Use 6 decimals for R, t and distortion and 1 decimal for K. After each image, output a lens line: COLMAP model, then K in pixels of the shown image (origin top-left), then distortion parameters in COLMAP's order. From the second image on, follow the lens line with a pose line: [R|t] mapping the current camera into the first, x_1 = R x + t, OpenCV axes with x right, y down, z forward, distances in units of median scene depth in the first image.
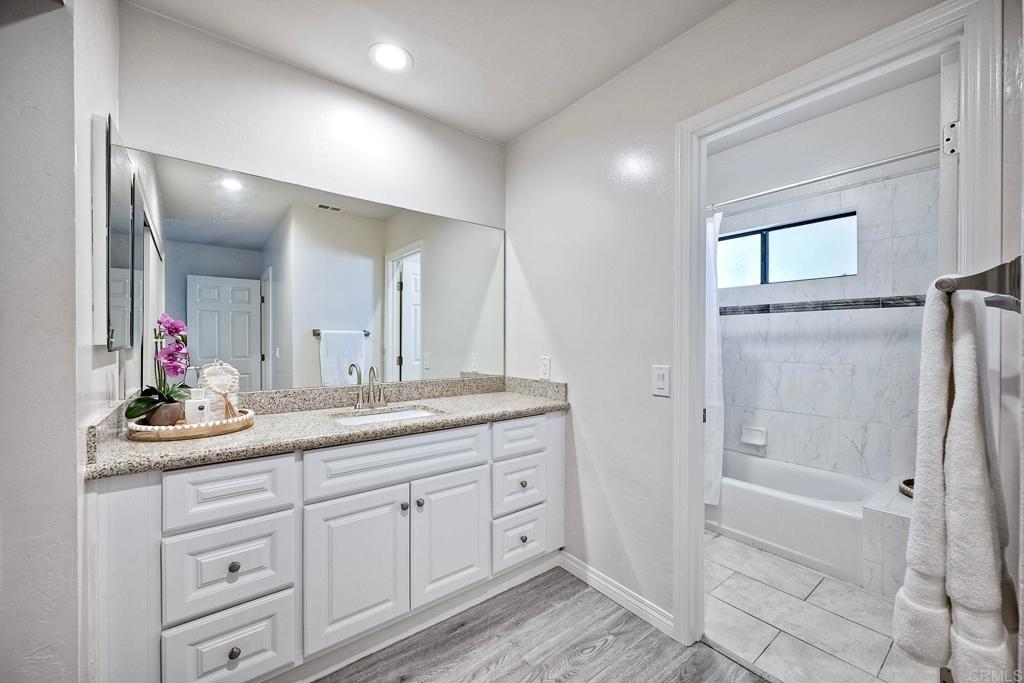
lens RADIAL K [[399.6, 0, 512.0], [0, 399.6, 341.5], [0, 0, 1]] dist [0.000924, 0.000151]
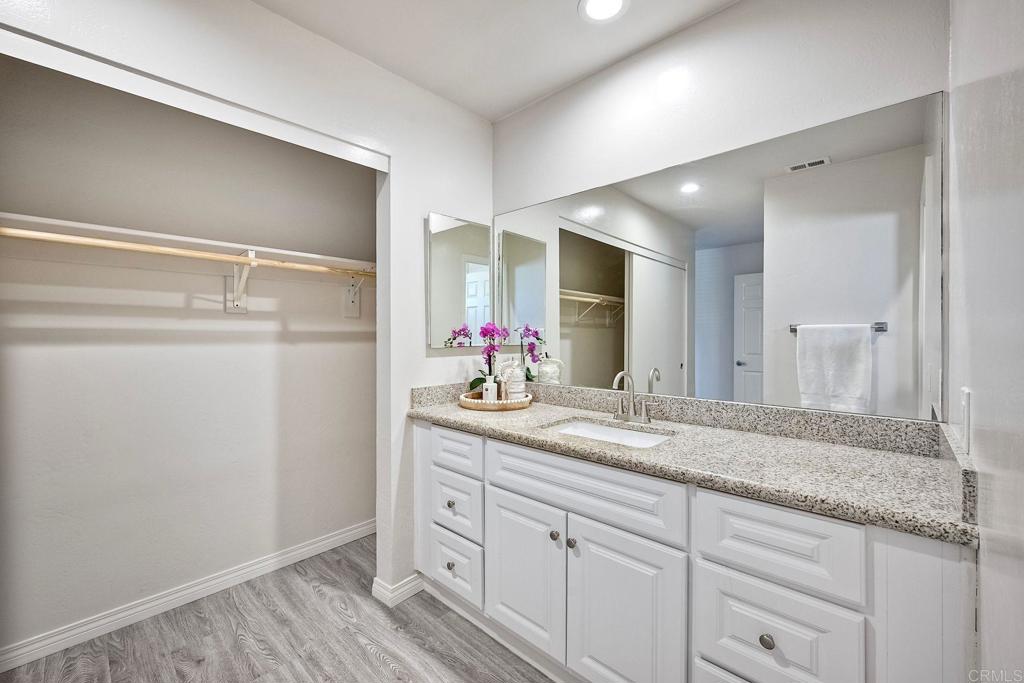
lens RADIAL K [[412.4, 0, 512.0], [0, 412.4, 341.5], [0, 0, 1]] dist [0.001247, 0.000094]
pose [[0.146881, 0.008662, -0.989116, 0.455386], [0.003234, 0.999952, 0.009237, -0.010418], [0.989149, -0.004555, 0.146846, 0.601002]]
